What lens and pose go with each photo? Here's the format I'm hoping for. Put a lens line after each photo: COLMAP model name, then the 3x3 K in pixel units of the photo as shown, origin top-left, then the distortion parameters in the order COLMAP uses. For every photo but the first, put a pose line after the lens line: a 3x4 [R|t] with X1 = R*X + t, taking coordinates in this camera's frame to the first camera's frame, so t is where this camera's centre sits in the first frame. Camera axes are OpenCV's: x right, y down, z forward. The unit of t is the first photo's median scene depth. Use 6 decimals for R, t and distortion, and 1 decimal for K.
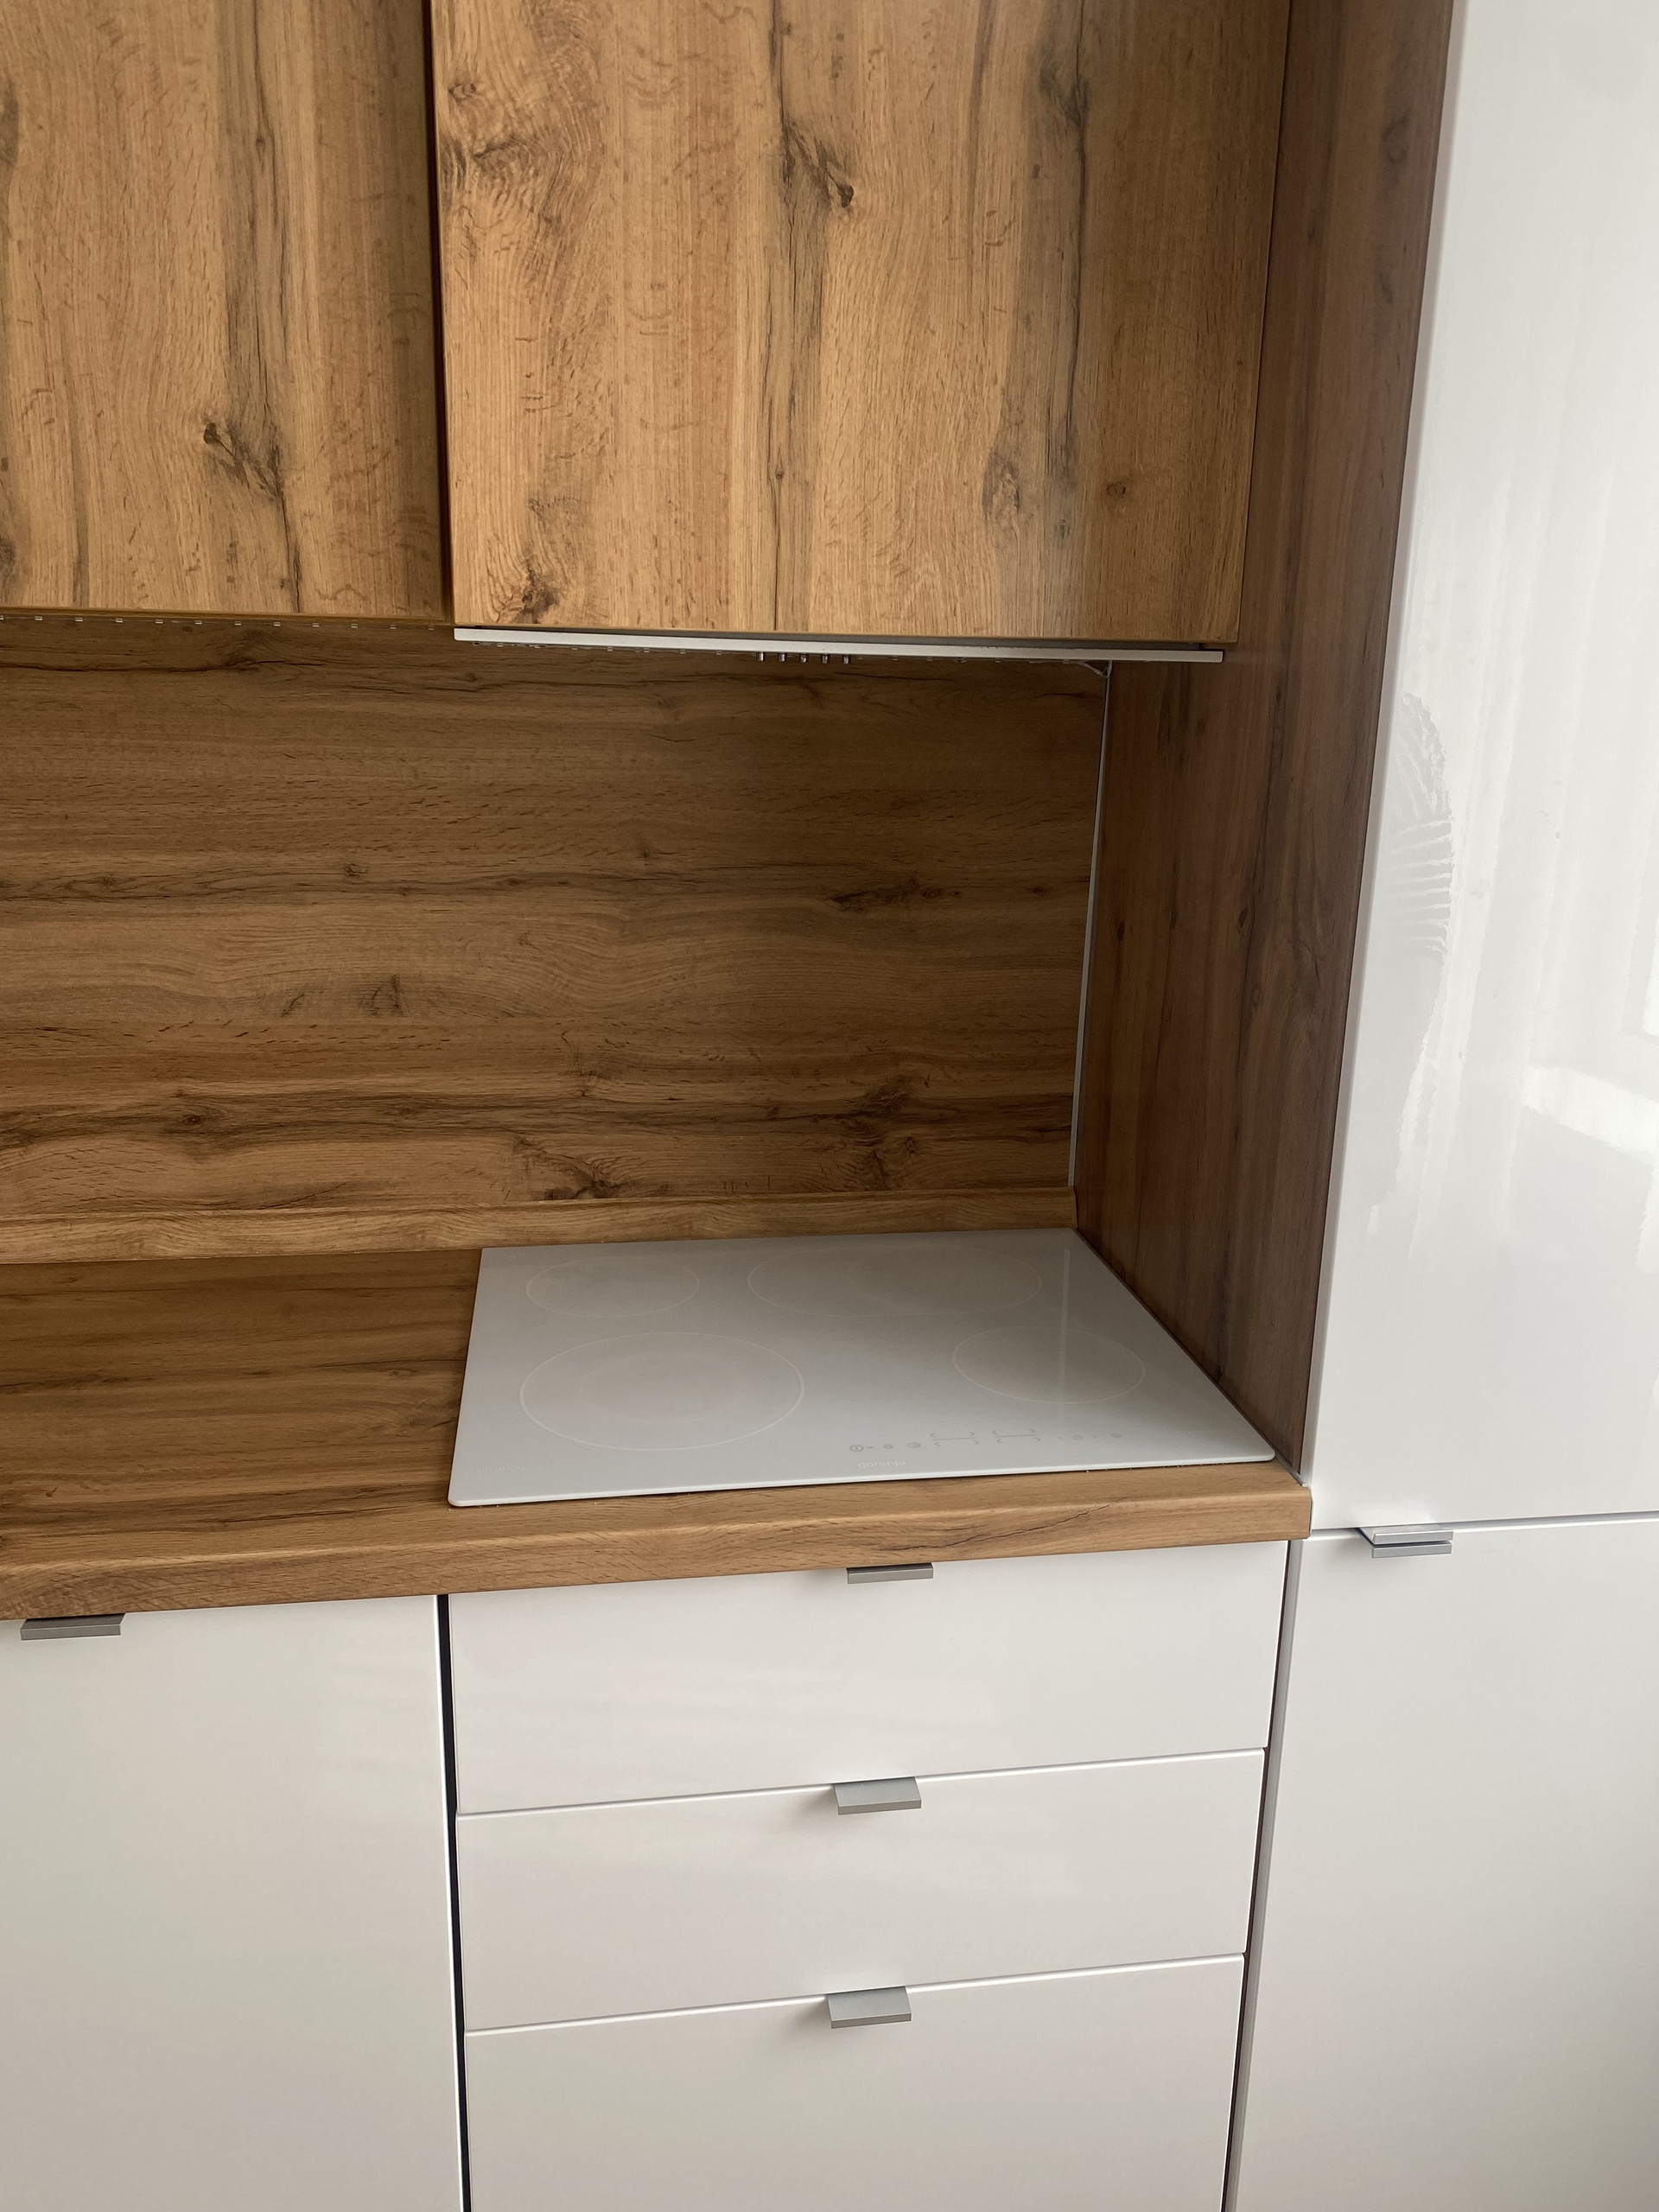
lens RADIAL K [[1695.9, 0, 832.9], [0, 1695.9, 1117.5], [0, 0, 1]] dist [0.046914, -0.077436]
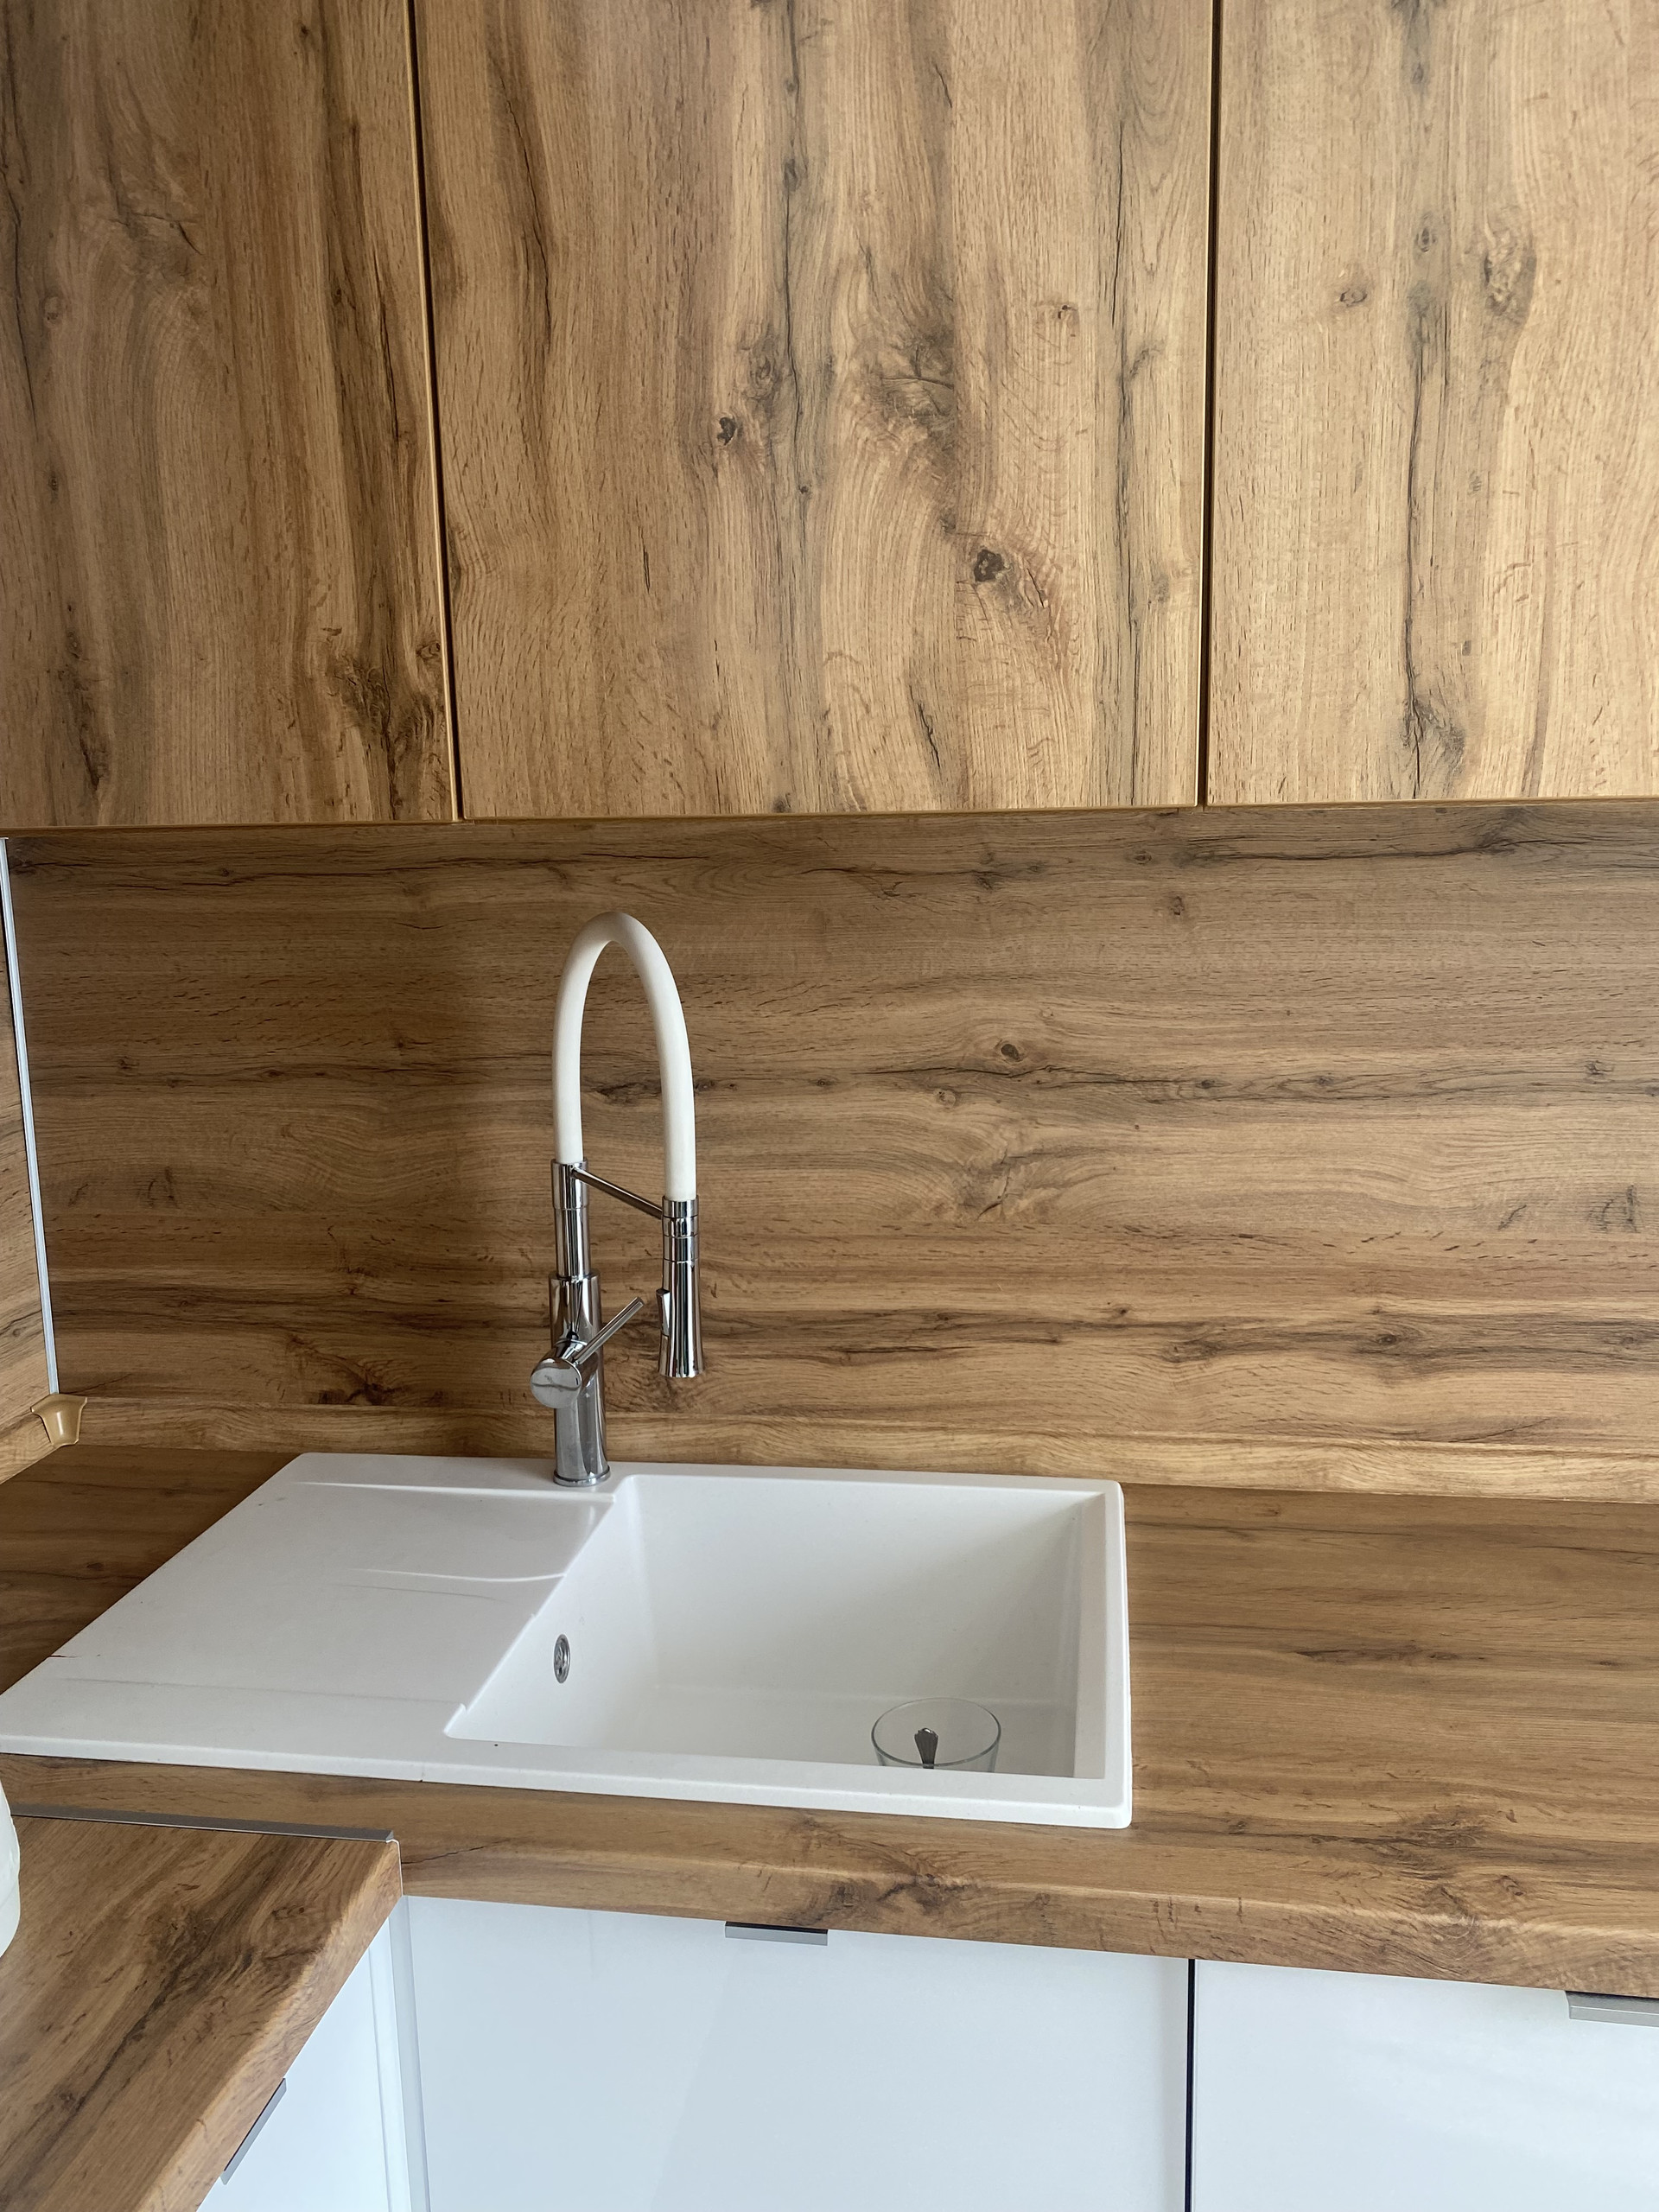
lens RADIAL K [[1688.6, 0, 849.1], [0, 1688.6, 1108.5], [0, 0, 1]] dist [0.042948, -0.072043]
pose [[0.954618, 0.011906, -0.297596, -0.397766], [-0.037243, 0.996130, -0.079614, -0.040173], [0.295496, 0.087085, 0.951366, 0.046987]]
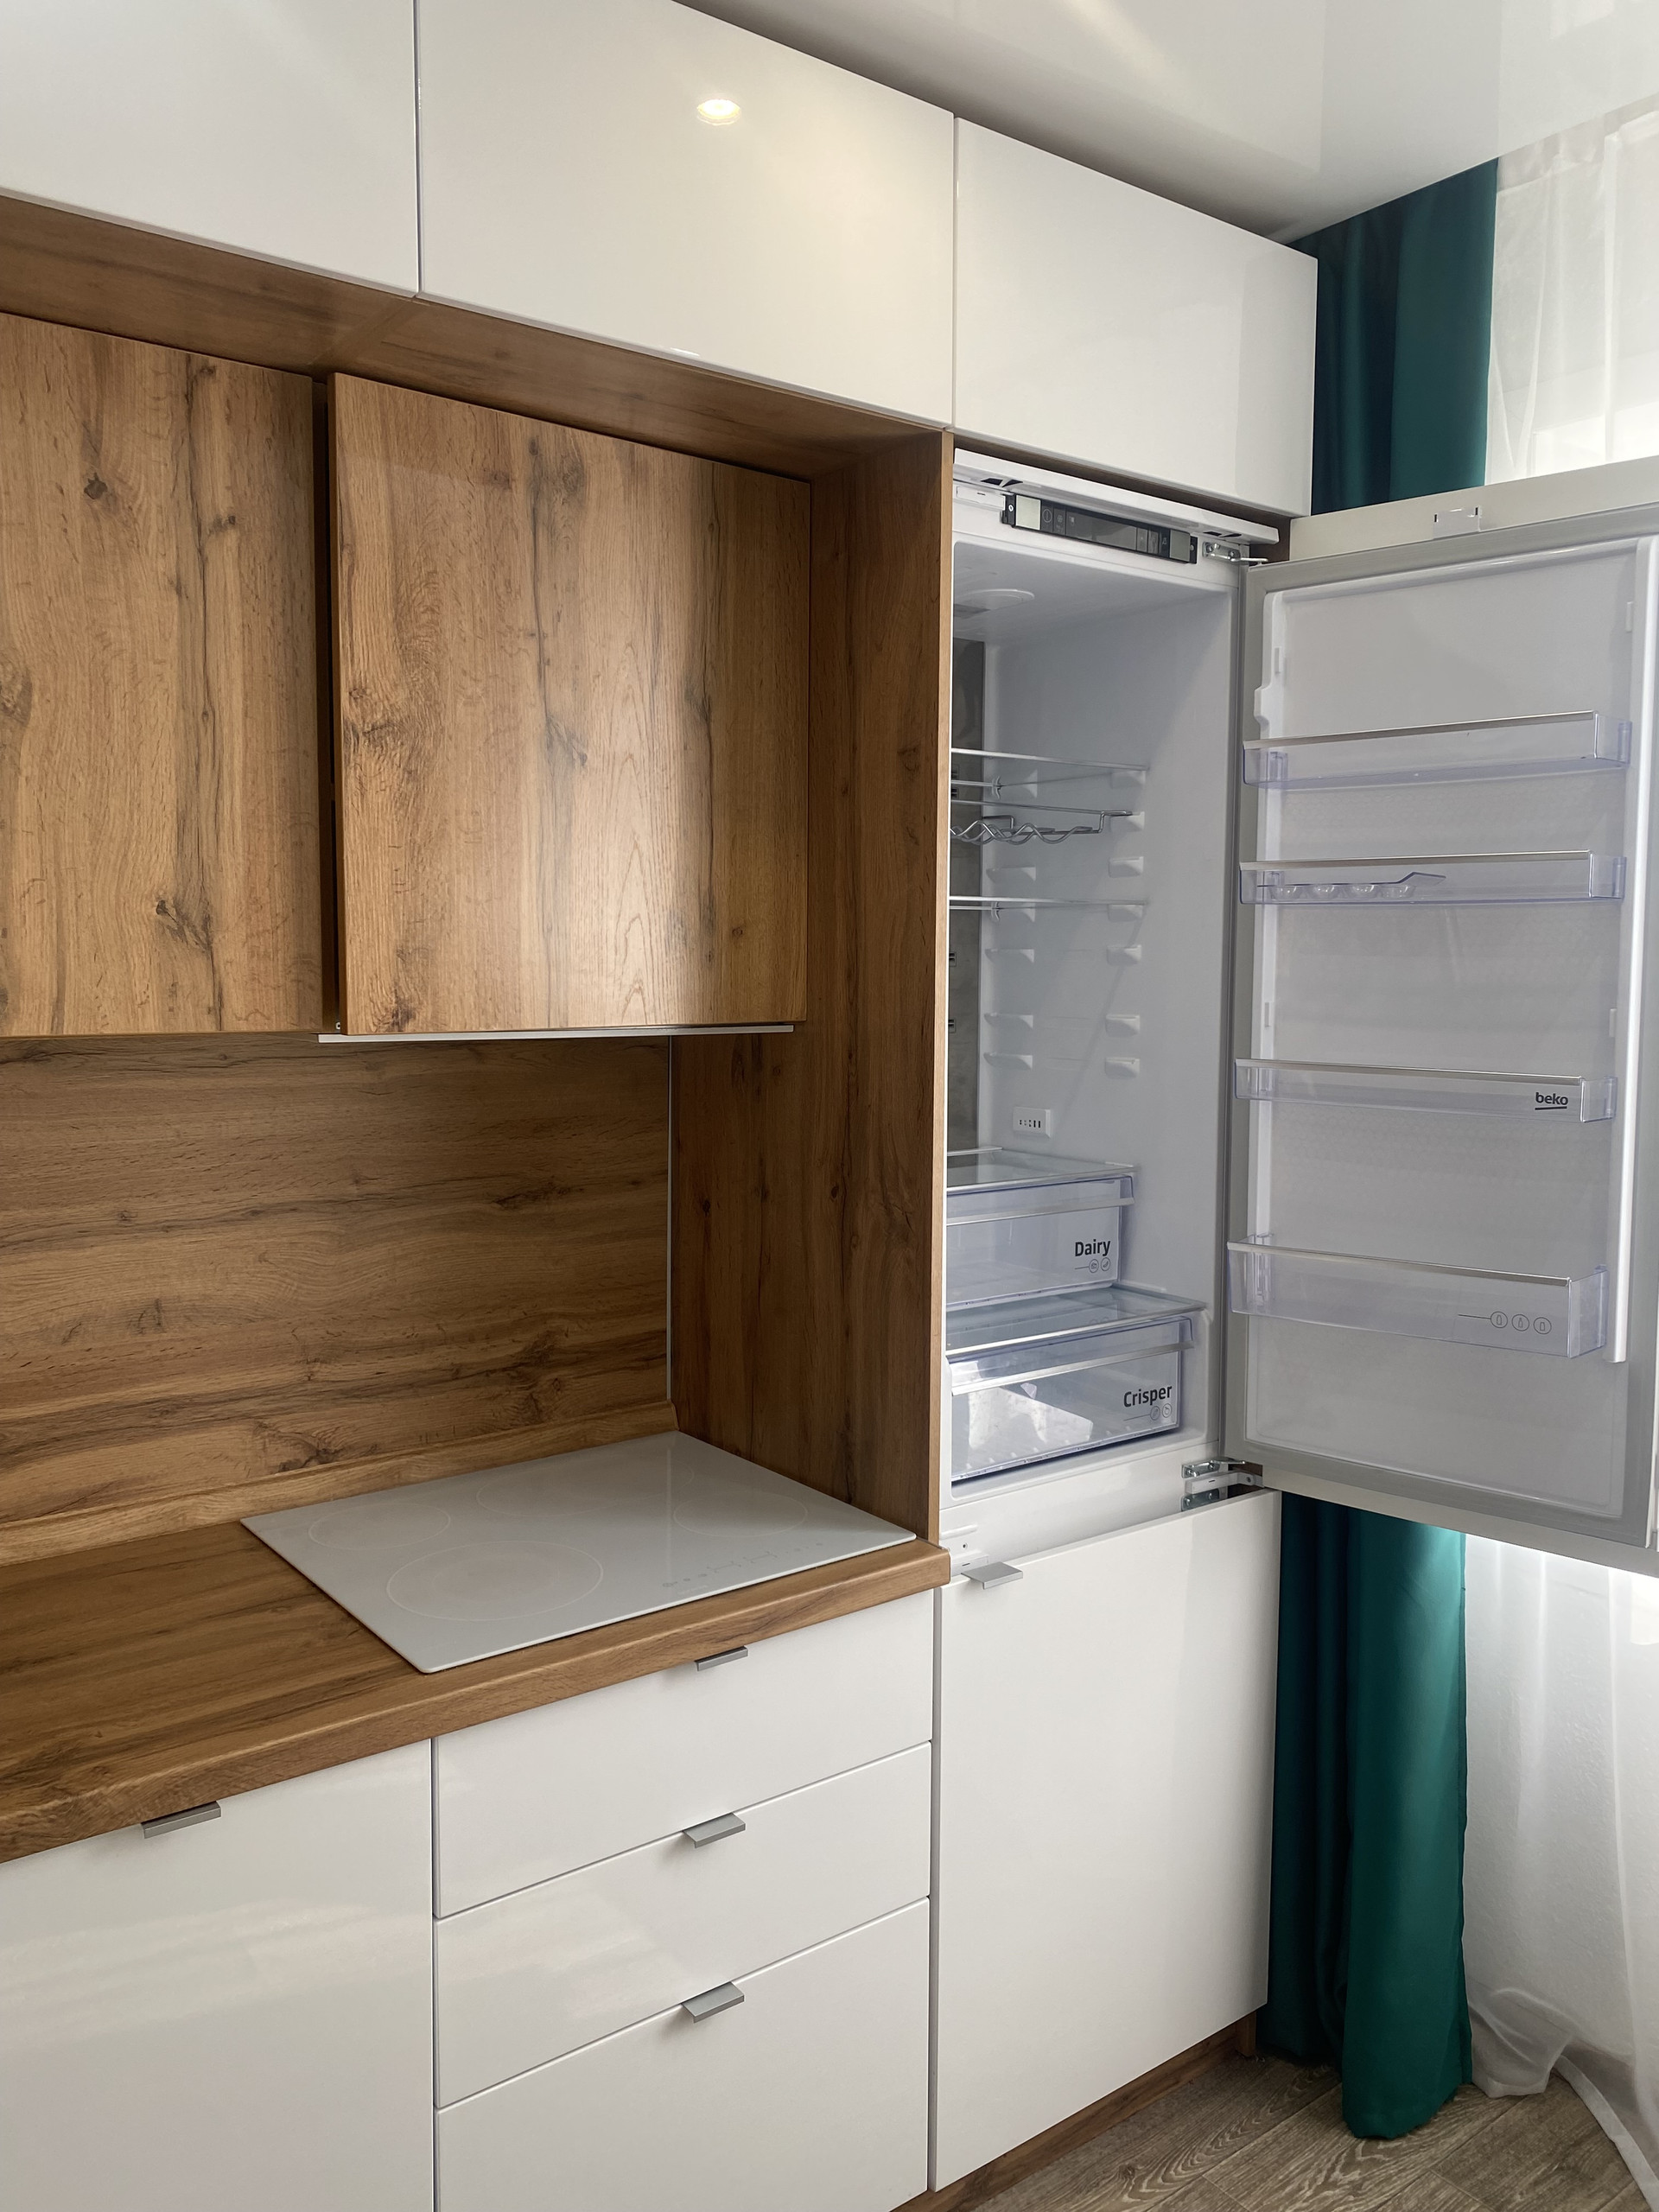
lens RADIAL K [[1701.9, 0, 842.6], [0, 1701.9, 1082.2], [0, 0, 1]] dist [0.008426, -0.008794]
pose [[0.877563, -0.054666, 0.476334, -0.414693], [0.137126, 0.980597, -0.140094, 0.001941], [-0.459433, 0.188259, 0.868032, -0.312246]]
